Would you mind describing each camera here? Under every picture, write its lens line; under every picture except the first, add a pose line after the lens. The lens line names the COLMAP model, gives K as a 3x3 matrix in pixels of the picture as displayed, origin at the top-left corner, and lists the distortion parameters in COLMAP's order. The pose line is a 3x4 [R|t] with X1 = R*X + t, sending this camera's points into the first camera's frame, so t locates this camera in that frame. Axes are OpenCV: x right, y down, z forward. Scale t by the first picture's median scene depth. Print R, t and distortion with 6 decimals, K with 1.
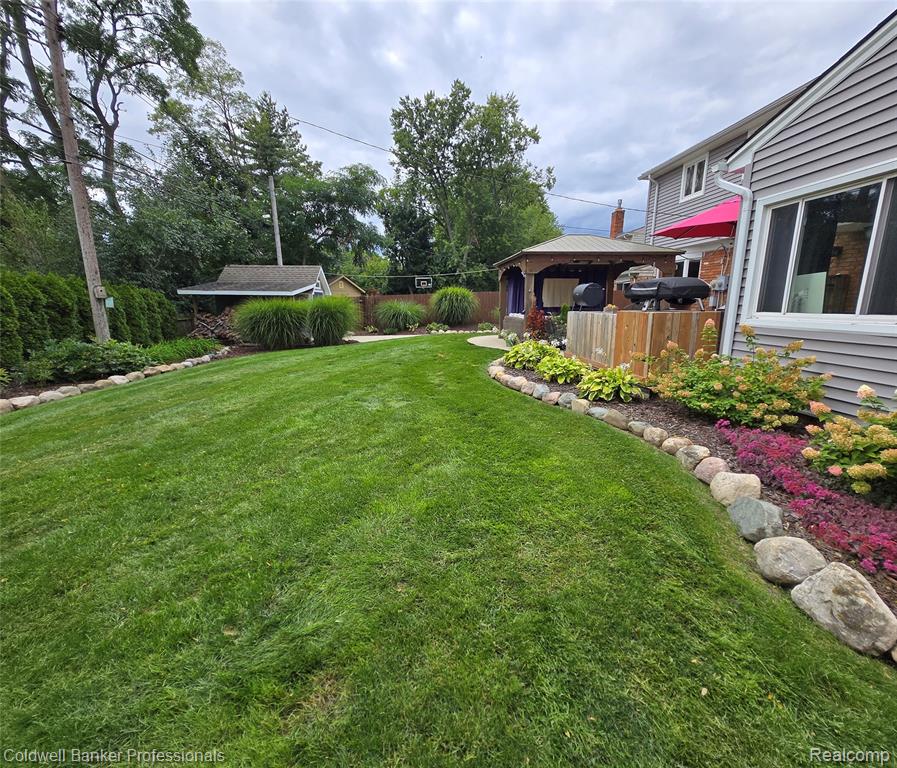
lens RADIAL K [[393.0, 0, 444.4], [0, 393.0, 385.9], [0, 0, 1]] dist [-0.004286, -0.001531]
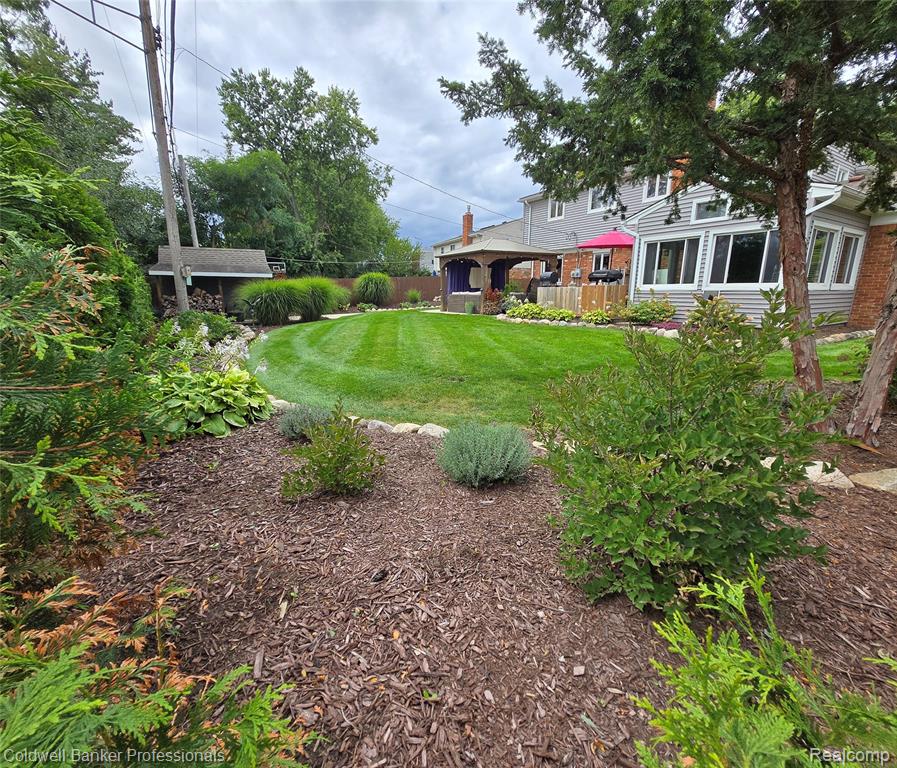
lens RADIAL K [[393.0, 0, 451.5], [0, 393.0, 380.6], [0, 0, 1]] dist [-0.004286, -0.001531]
pose [[0.890581, -0.102383, 0.443151, -0.148086], [0.095136, 0.994715, 0.038622, 0.021053], [-0.444763, 0.007764, 0.895615, -0.069395]]
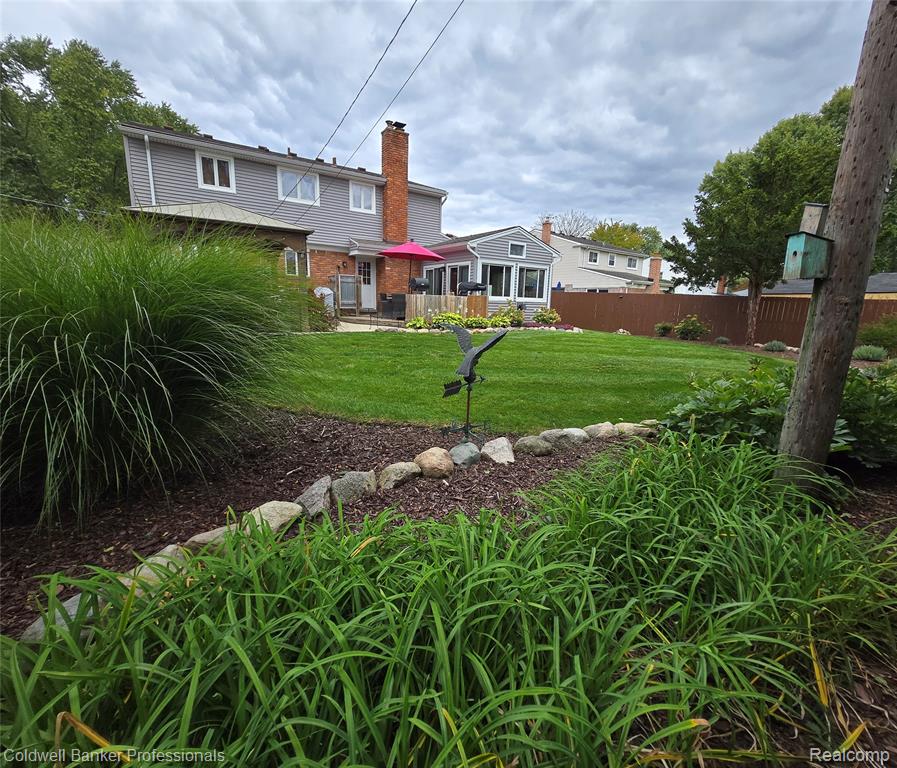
lens RADIAL K [[393.0, 0, 450.8], [0, 393.0, 384.2], [0, 0, 1]] dist [-0.004286, -0.001531]
pose [[-0.413329, -0.205605, 0.887066, -0.213392], [0.150040, 0.945481, 0.289056, -0.048043], [-0.898135, 0.252571, -0.359946, 0.261744]]
